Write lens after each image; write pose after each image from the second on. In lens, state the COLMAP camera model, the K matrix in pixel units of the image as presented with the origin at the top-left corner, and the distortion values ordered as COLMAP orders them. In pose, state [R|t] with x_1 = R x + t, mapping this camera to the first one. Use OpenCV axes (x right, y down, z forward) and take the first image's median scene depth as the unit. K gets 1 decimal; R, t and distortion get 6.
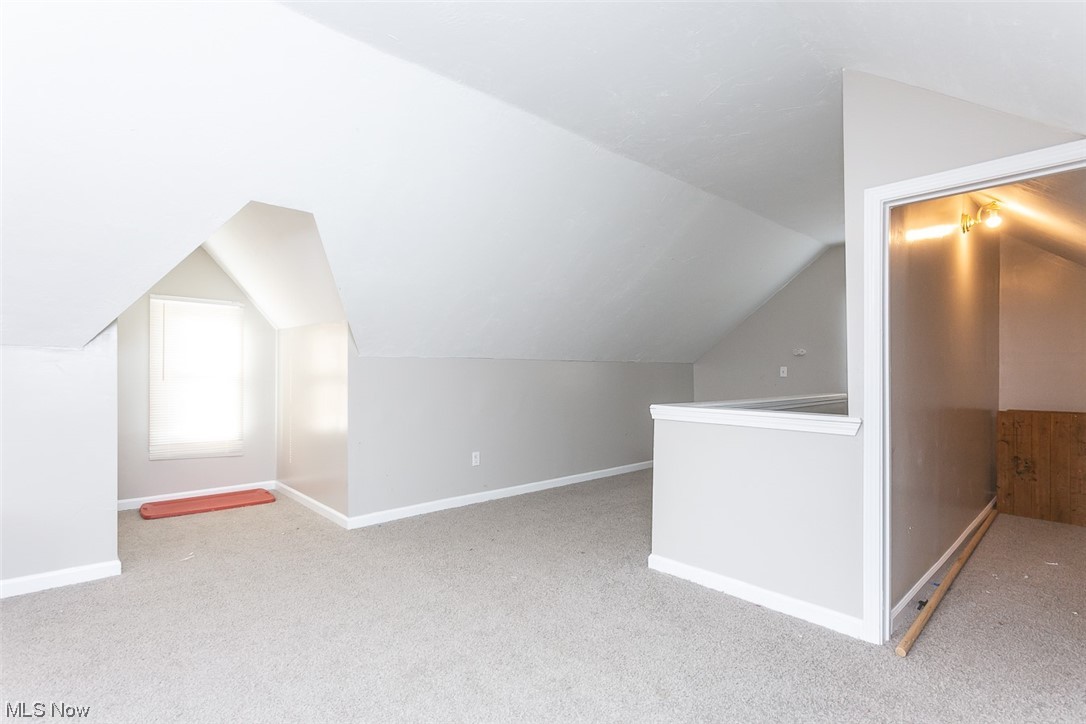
lens RADIAL K [[521.6, 0, 550.4], [0, 521.6, 368.2], [0, 0, 1]] dist [0.003514, 0.000990]
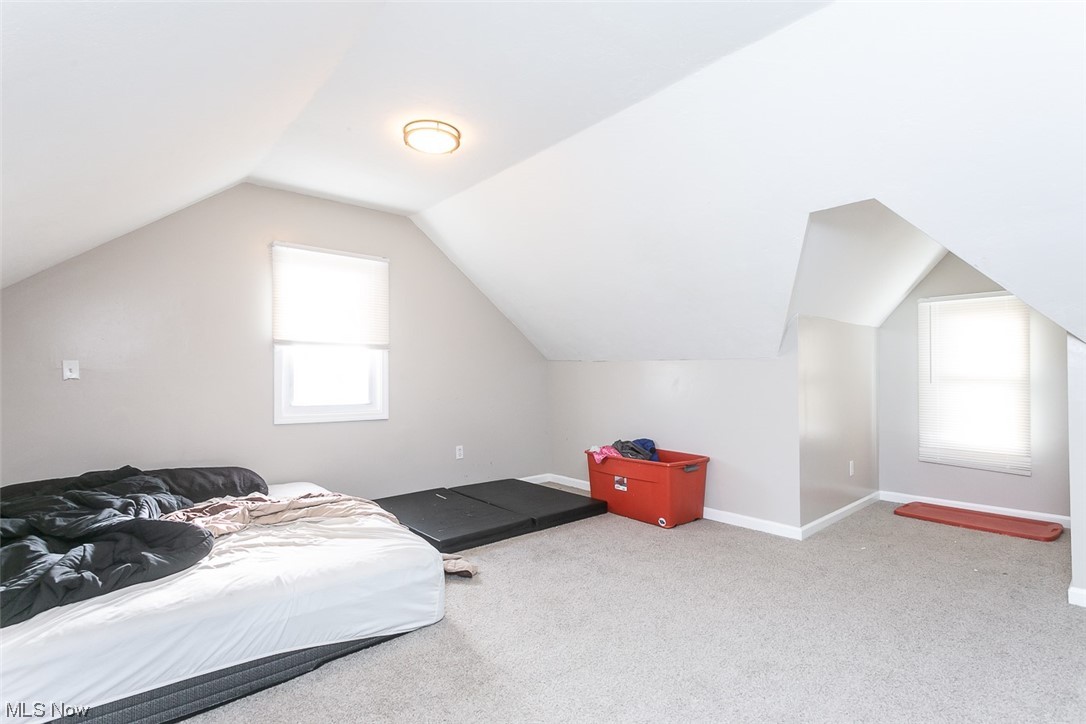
lens RADIAL K [[521.6, 0, 541.6], [0, 521.6, 371.2], [0, 0, 1]] dist [0.003514, 0.000990]
pose [[-0.051822, -0.005843, -0.998639, 0.293110], [0.018417, 0.999807, -0.006806, -0.005355], [0.998487, -0.018744, -0.051704, 0.306722]]
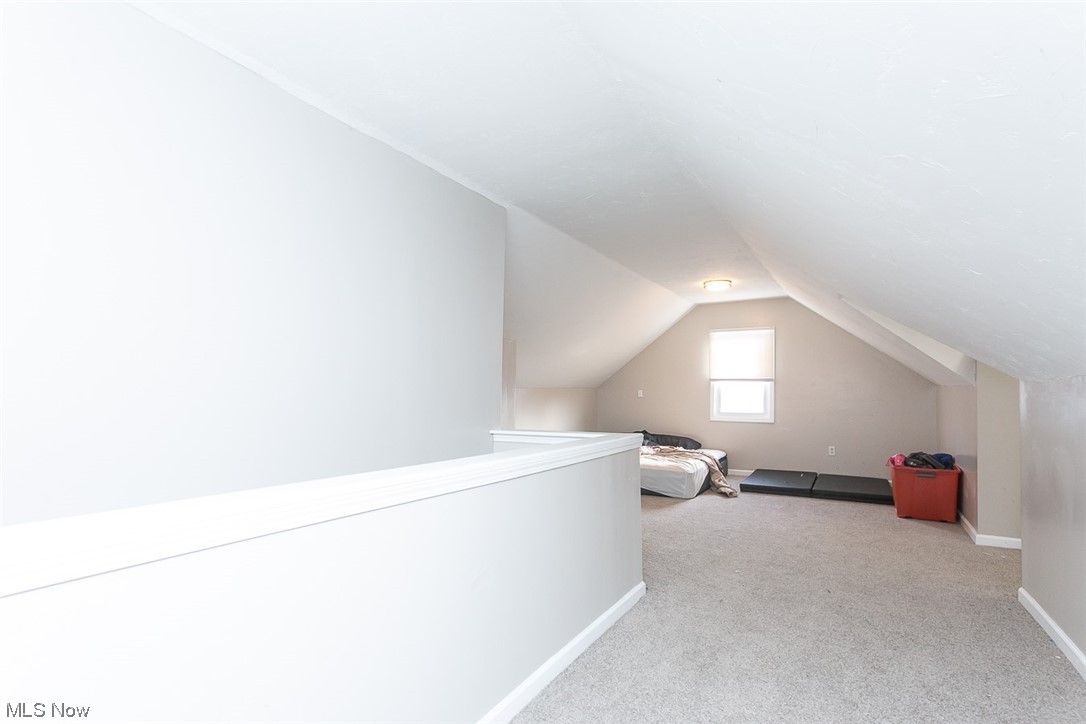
lens RADIAL K [[521.6, 0, 556.9], [0, 521.6, 389.5], [0, 0, 1]] dist [0.003514, 0.000990]
pose [[-0.959800, -0.002421, -0.280674, 0.335806], [0.003815, 0.999758, -0.021671, -0.003708], [0.280659, -0.021870, -0.959558, 0.609073]]
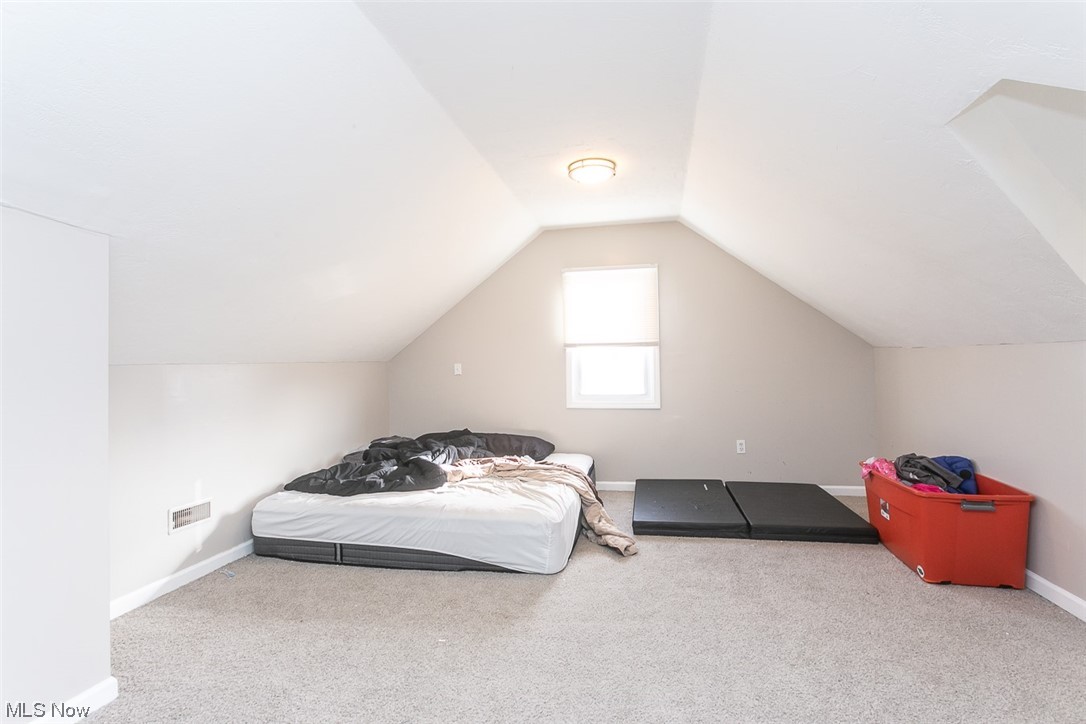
lens RADIAL K [[521.6, 0, 548.3], [0, 521.6, 361.4], [0, 0, 1]] dist [0.003514, 0.000990]
pose [[-0.819274, 0.015985, -0.573179, 0.248709], [0.032278, 0.999312, -0.018267, -0.007670], [0.572493, -0.033467, -0.819227, 0.428947]]
